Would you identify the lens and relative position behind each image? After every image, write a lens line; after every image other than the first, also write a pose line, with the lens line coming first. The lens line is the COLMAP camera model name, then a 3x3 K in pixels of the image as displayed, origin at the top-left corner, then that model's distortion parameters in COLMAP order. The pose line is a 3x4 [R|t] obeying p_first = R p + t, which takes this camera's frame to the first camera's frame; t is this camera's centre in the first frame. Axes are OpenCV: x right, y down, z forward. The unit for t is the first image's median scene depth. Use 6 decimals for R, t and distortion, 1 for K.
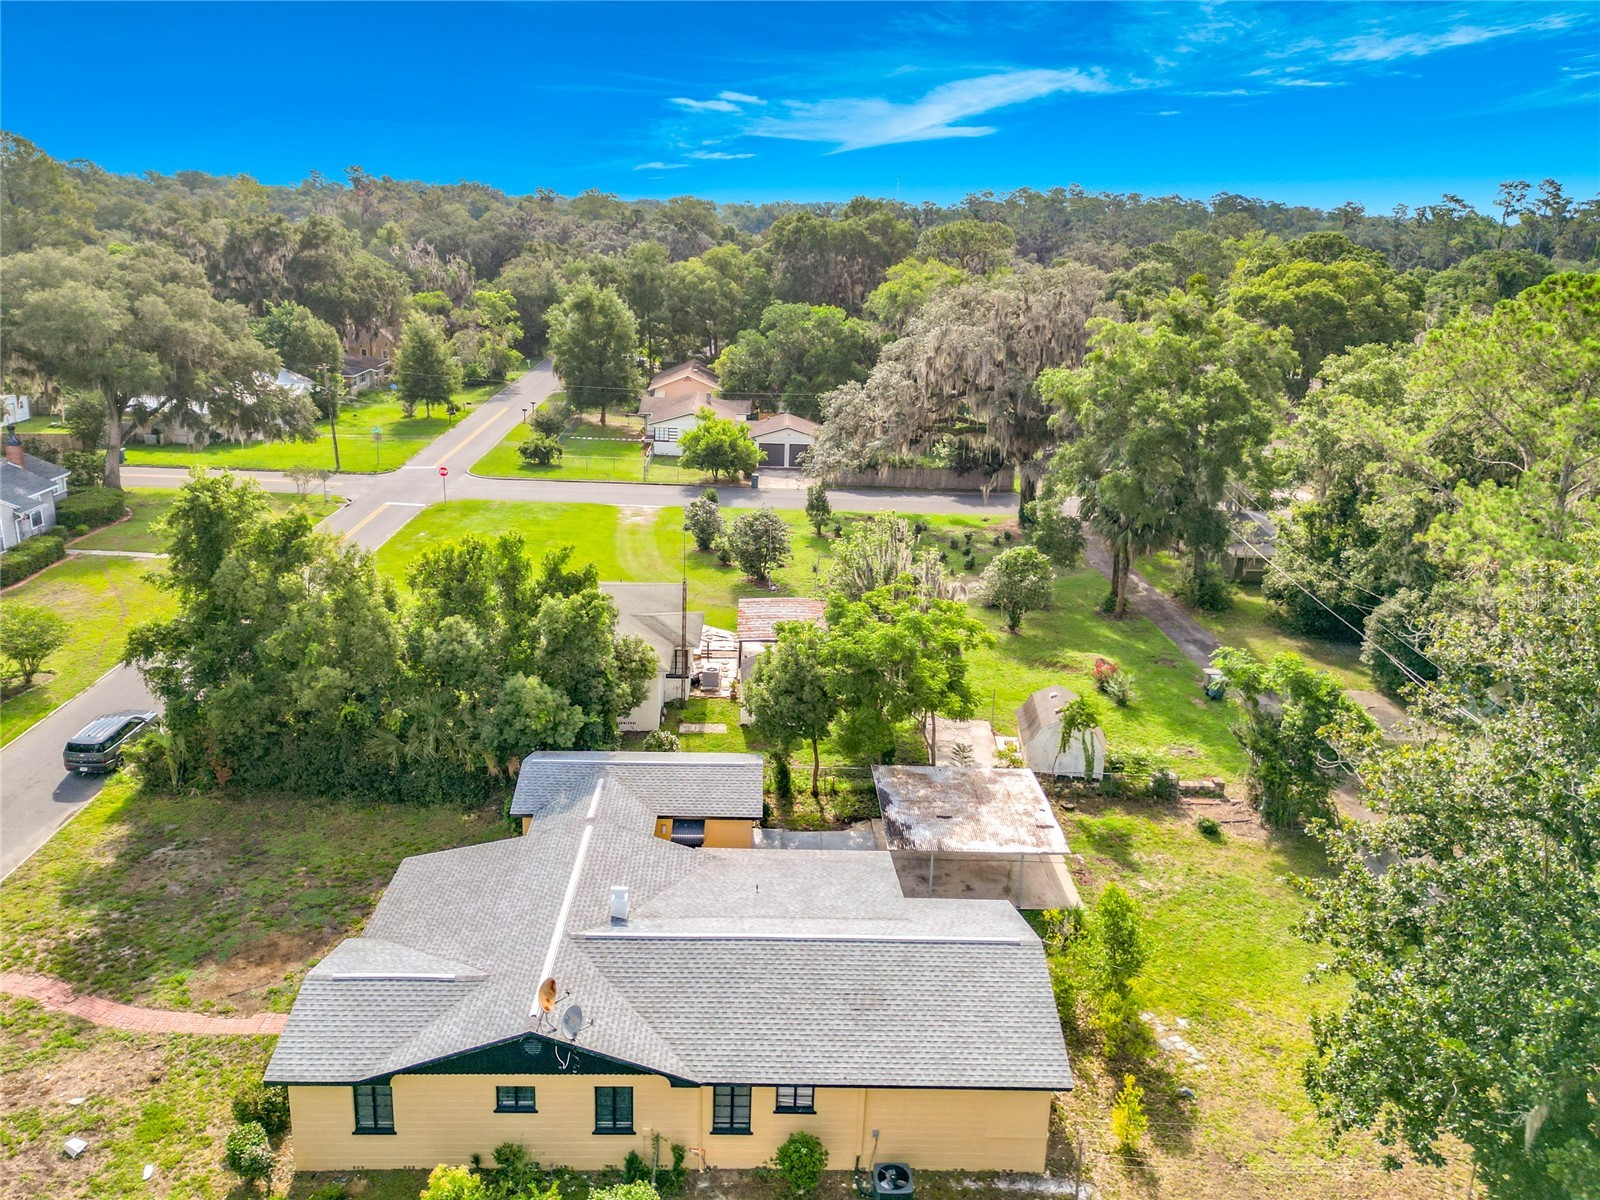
lens RADIAL K [[1154.7, 0, 801.8], [0, 1154.7, 569.3], [0, 0, 1]] dist [0.077129, -0.095315]
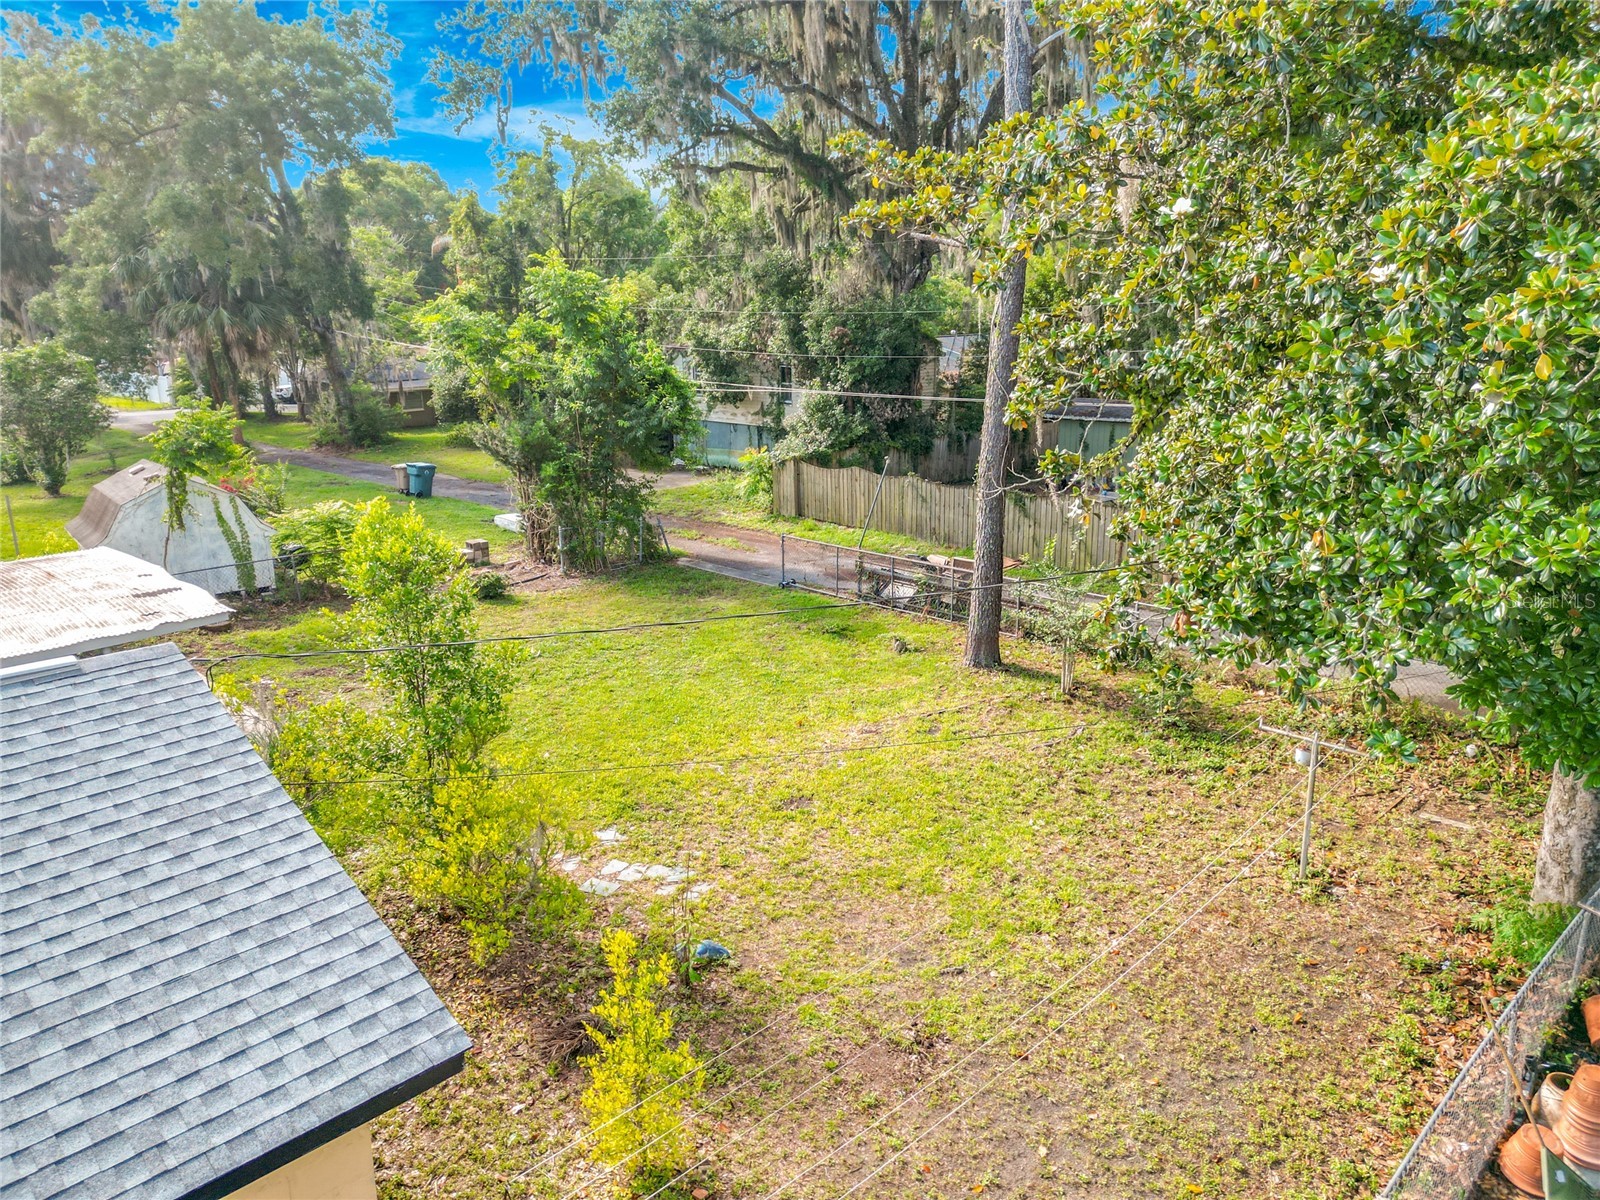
lens RADIAL K [[1114.5, 0, 800.3], [0, 1114.5, 547.6], [0, 0, 1]] dist [0.088465, -0.082374]
pose [[0.719309, -0.199694, 0.665369, 0.092681], [0.241241, 0.969991, 0.030321, 0.215287], [-0.651457, 0.138704, 0.745898, 0.471505]]
